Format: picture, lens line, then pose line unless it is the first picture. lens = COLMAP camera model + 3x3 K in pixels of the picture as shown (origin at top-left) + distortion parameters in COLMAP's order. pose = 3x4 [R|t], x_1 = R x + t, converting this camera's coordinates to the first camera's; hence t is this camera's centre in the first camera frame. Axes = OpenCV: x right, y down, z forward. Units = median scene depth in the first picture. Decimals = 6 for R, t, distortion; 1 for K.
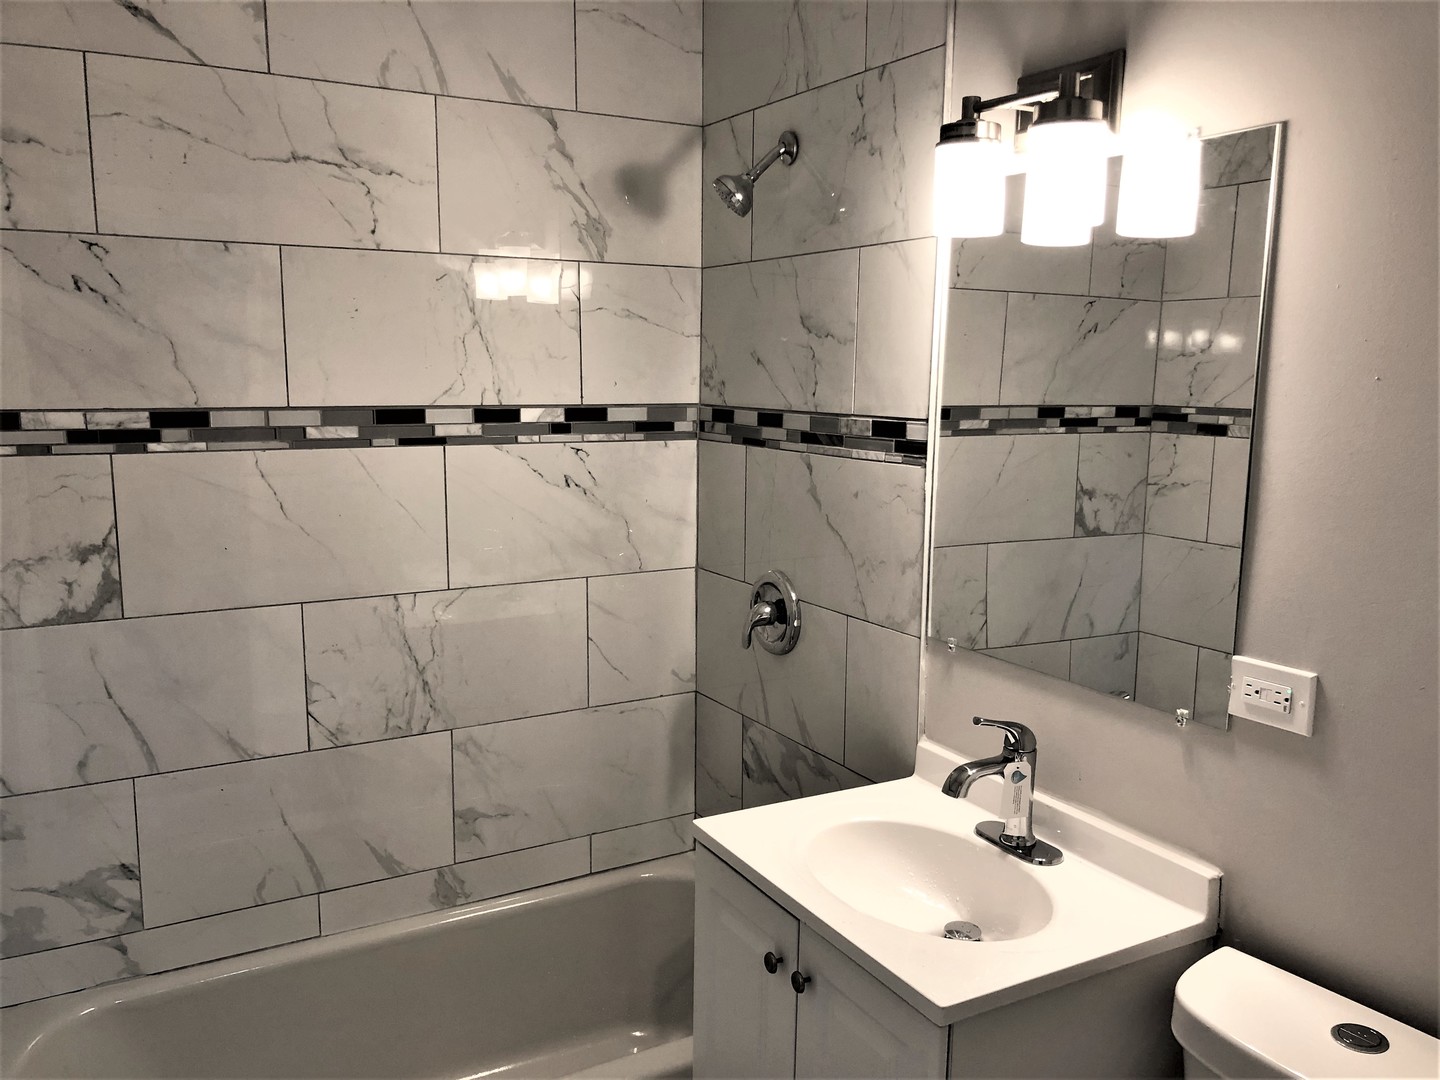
lens RADIAL K [[1175.1, 0, 731.9], [0, 1175.1, 554.9], [0, 0, 1]] dist [0.035120, -0.025758]
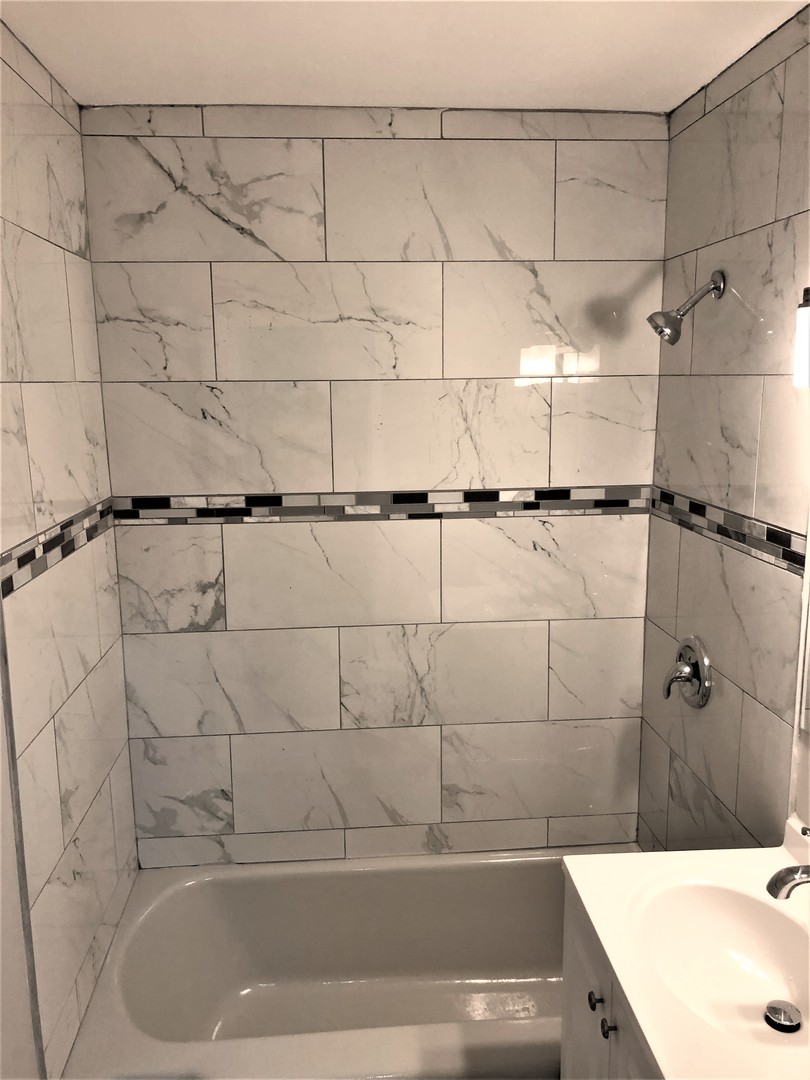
lens RADIAL K [[881.3, 0, 407.8], [0, 881.3, 534.8], [0, 0, 1]] dist [0.035120, -0.025758]
pose [[0.902271, 0.058480, -0.427186, 0.163256], [-0.051408, 0.998283, 0.028081, -0.107363], [0.428094, -0.003376, 0.903728, 0.074329]]
